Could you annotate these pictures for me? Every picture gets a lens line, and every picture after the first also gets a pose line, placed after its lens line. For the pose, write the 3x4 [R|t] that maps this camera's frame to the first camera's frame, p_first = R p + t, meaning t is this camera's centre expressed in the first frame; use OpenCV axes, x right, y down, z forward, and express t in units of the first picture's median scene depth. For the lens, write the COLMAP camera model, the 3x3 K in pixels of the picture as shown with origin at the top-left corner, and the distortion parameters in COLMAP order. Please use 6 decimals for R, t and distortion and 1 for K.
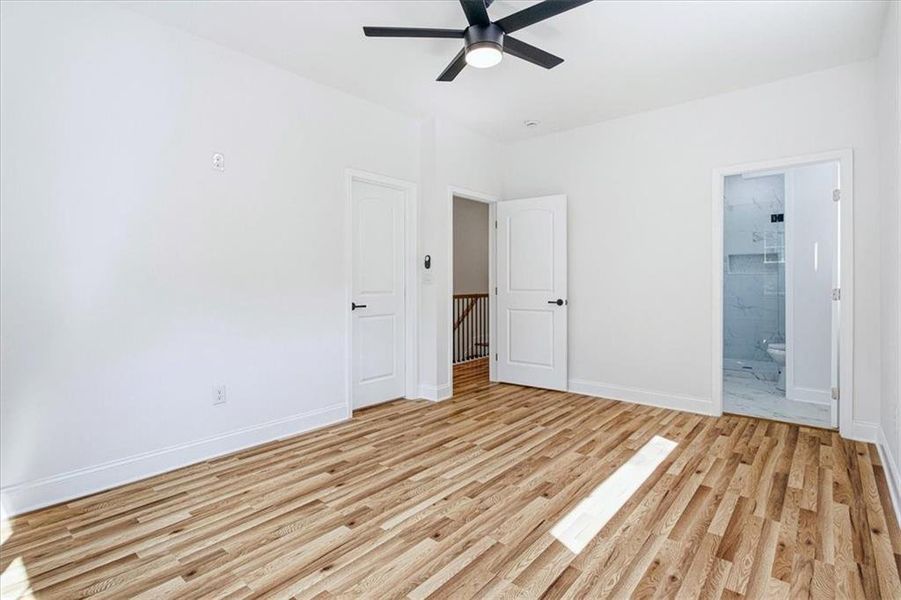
lens RADIAL K [[441.0, 0, 449.6], [0, 441.0, 293.9], [0, 0, 1]] dist [-0.000632, -0.000090]
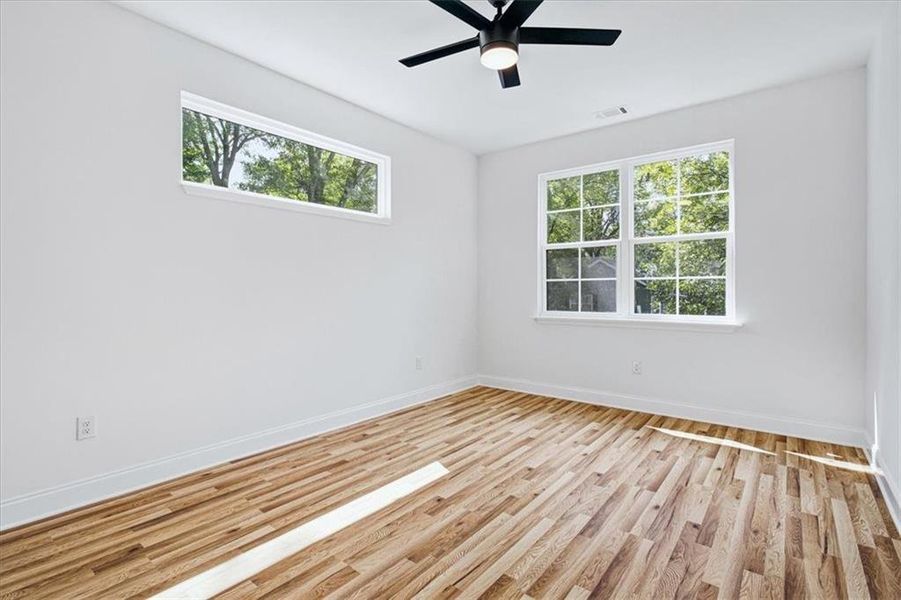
lens RADIAL K [[441.0, 0, 451.3], [0, 441.0, 294.4], [0, 0, 1]] dist [-0.000632, -0.000090]
pose [[-0.999291, 0.004580, -0.037359, 0.216443], [0.003062, 0.999171, 0.040606, -0.052023], [0.037514, 0.040463, -0.998477, 1.902963]]
